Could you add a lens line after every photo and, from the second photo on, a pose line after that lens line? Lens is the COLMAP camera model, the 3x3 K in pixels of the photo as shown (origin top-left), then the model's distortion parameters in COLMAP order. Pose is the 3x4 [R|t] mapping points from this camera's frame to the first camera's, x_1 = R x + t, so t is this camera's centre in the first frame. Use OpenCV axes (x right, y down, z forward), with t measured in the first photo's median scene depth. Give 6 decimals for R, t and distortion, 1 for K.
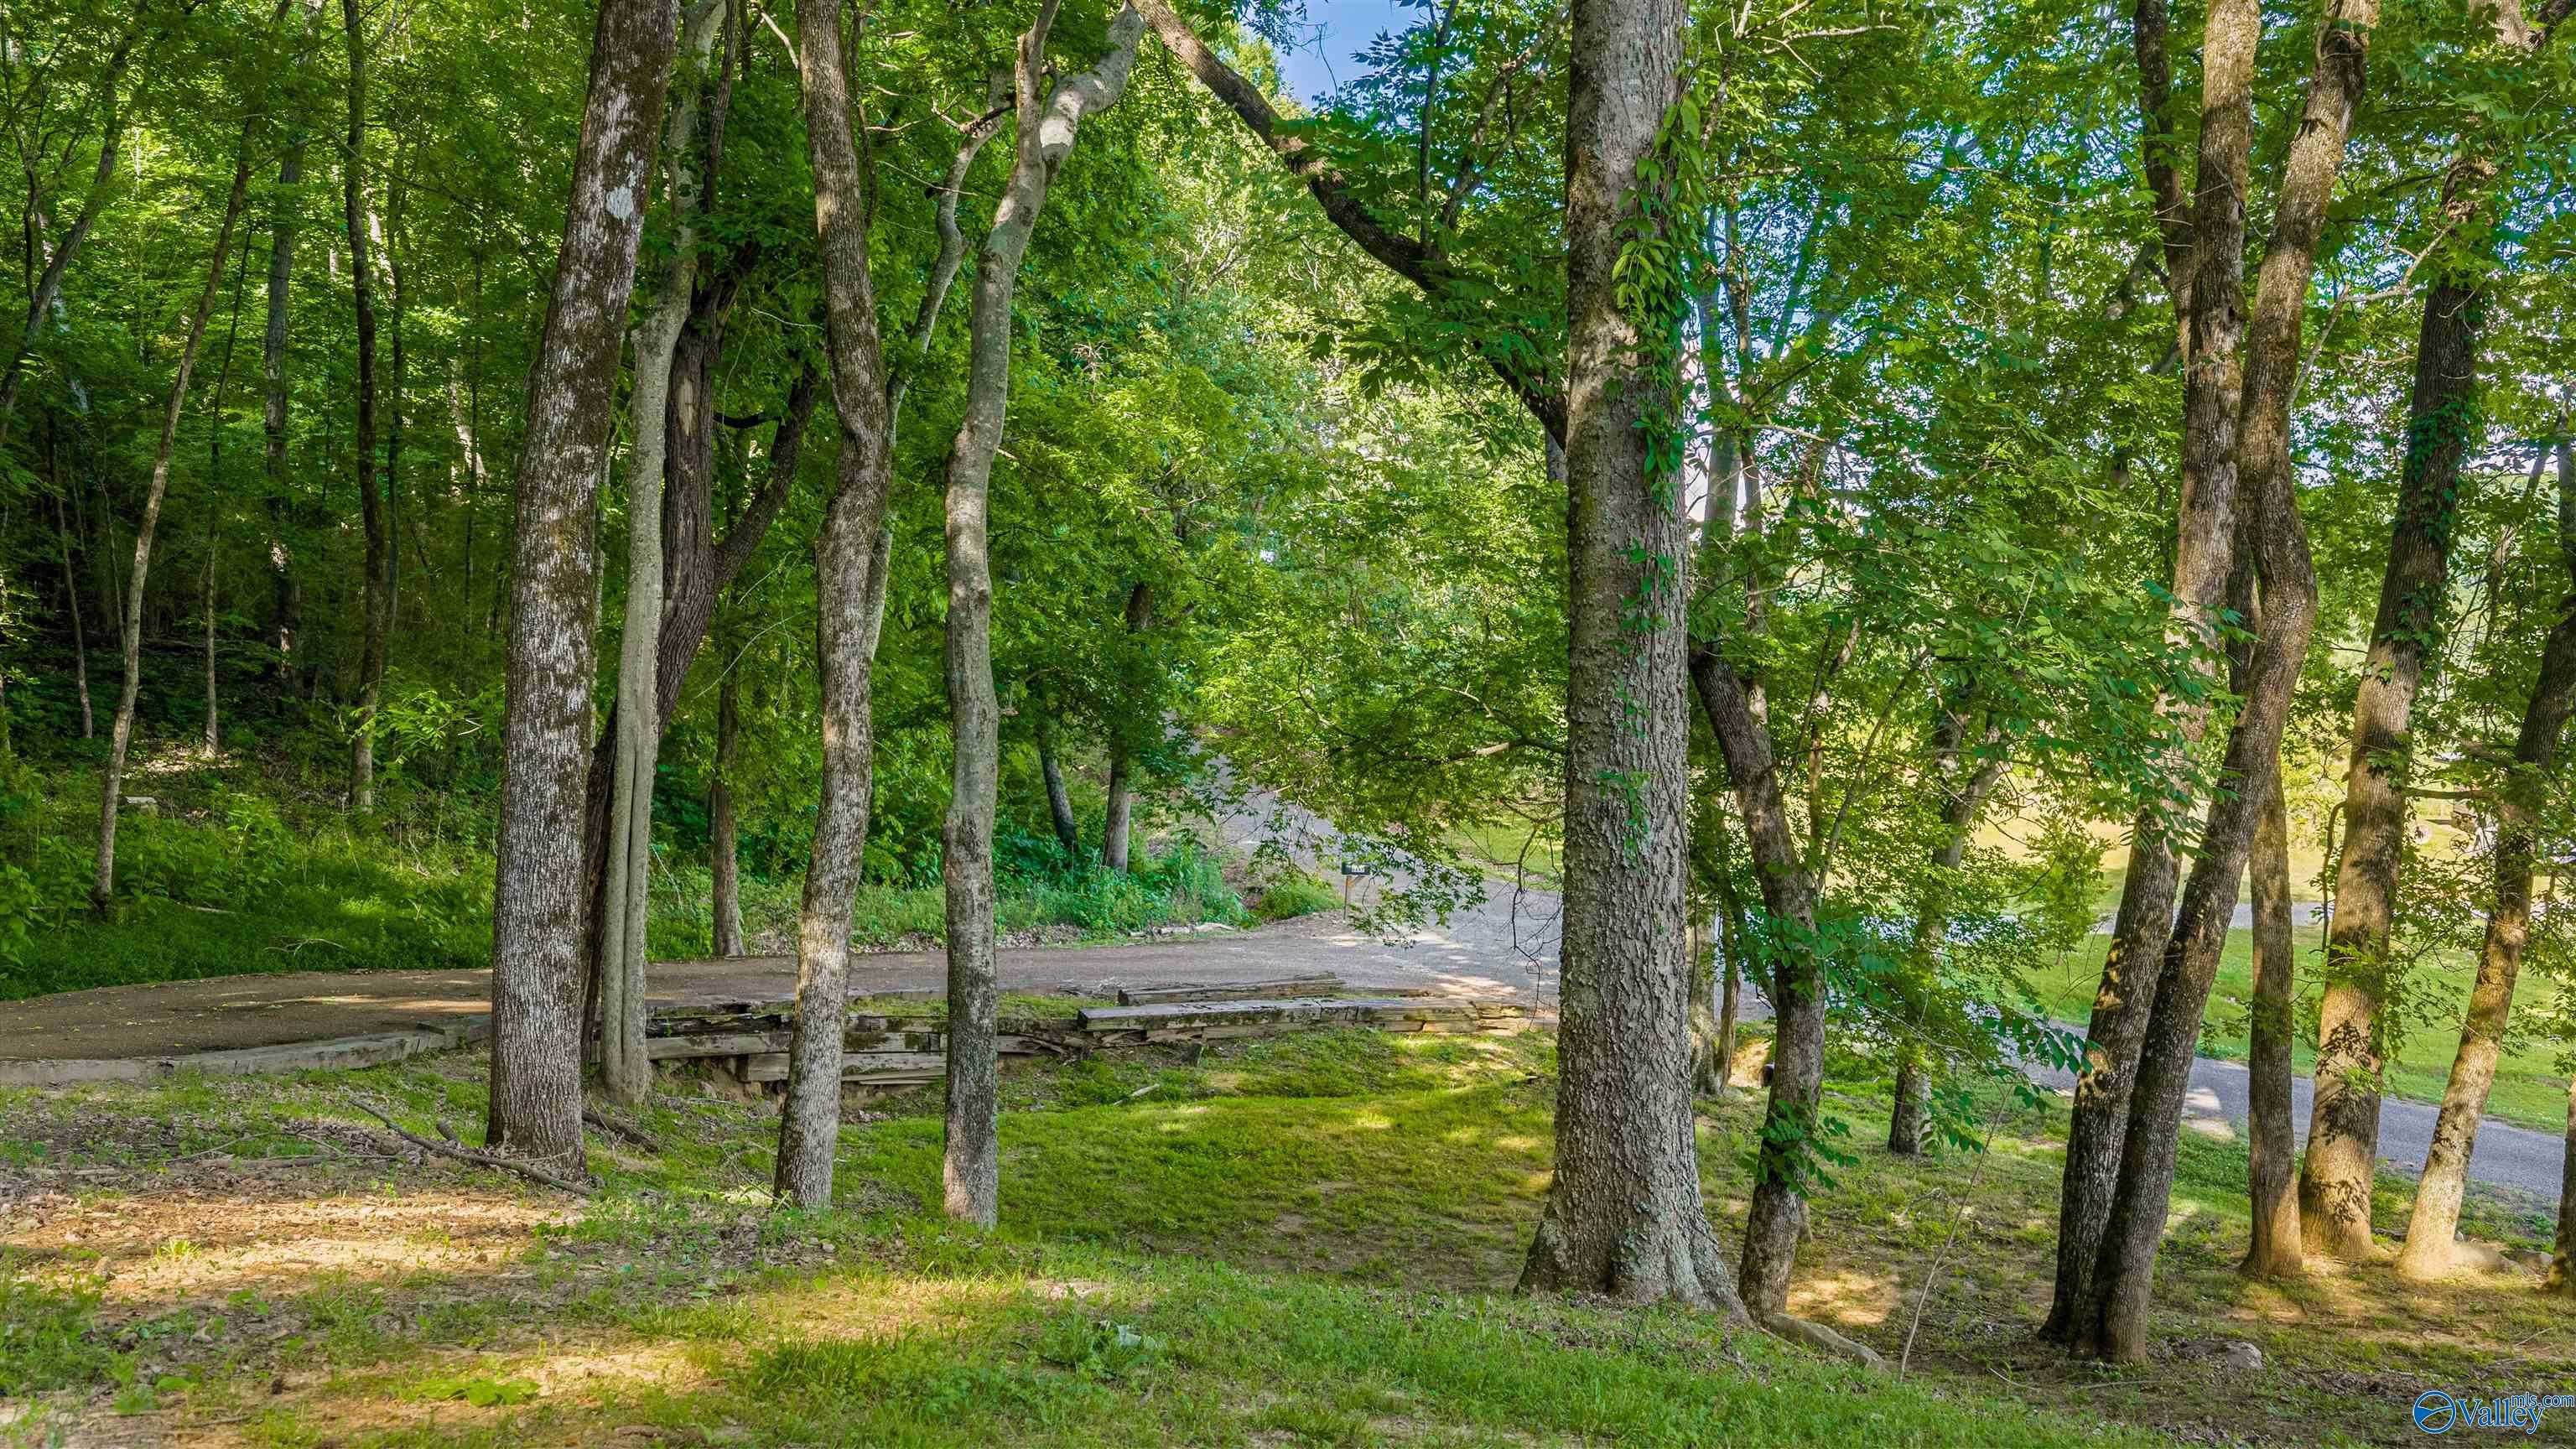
lens RADIAL K [[2147.1, 0, 1288.0], [0, 2147.1, 724.5], [0, 0, 1]] dist [0.034302, -0.067637]
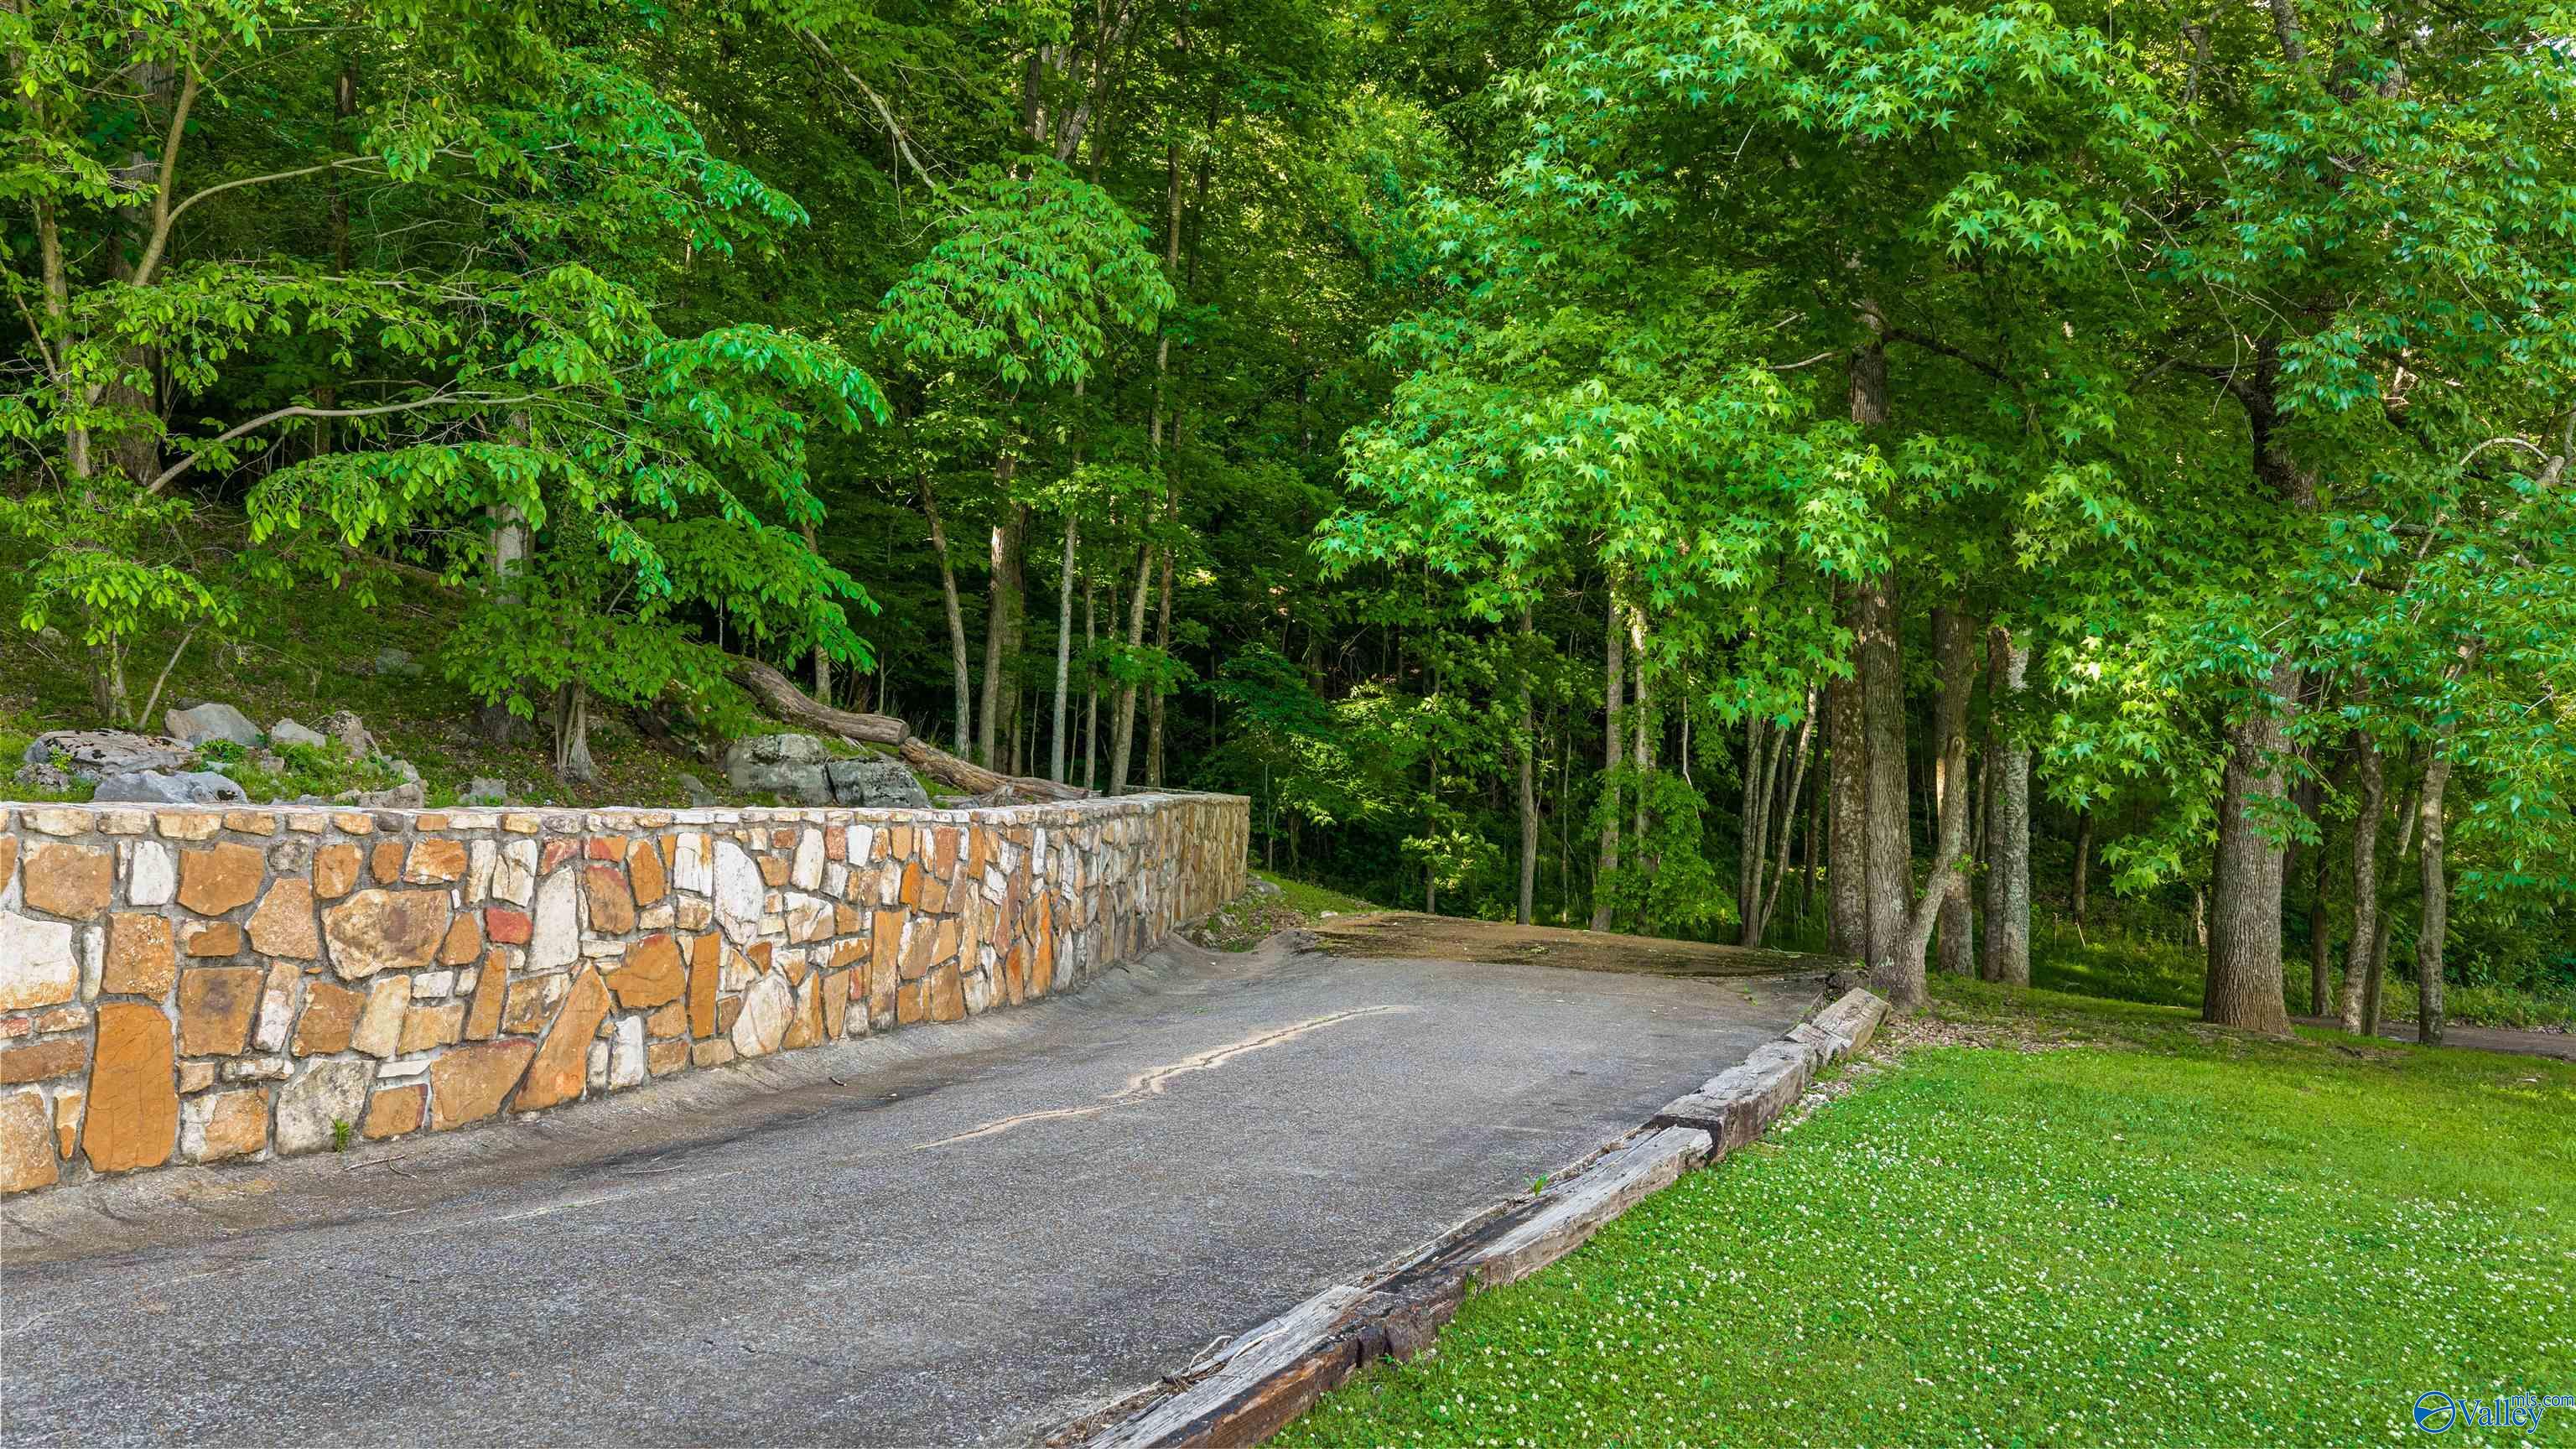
lens RADIAL K [[2147.1, 0, 1288.0], [0, 2147.1, 724.5], [0, 0, 1]] dist [0.034302, -0.067637]
pose [[0.759517, -0.000103, -0.650487, 0.253443], [-0.024968, 0.999258, -0.029312, -0.054692], [0.650008, 0.038504, 0.758951, -0.922347]]
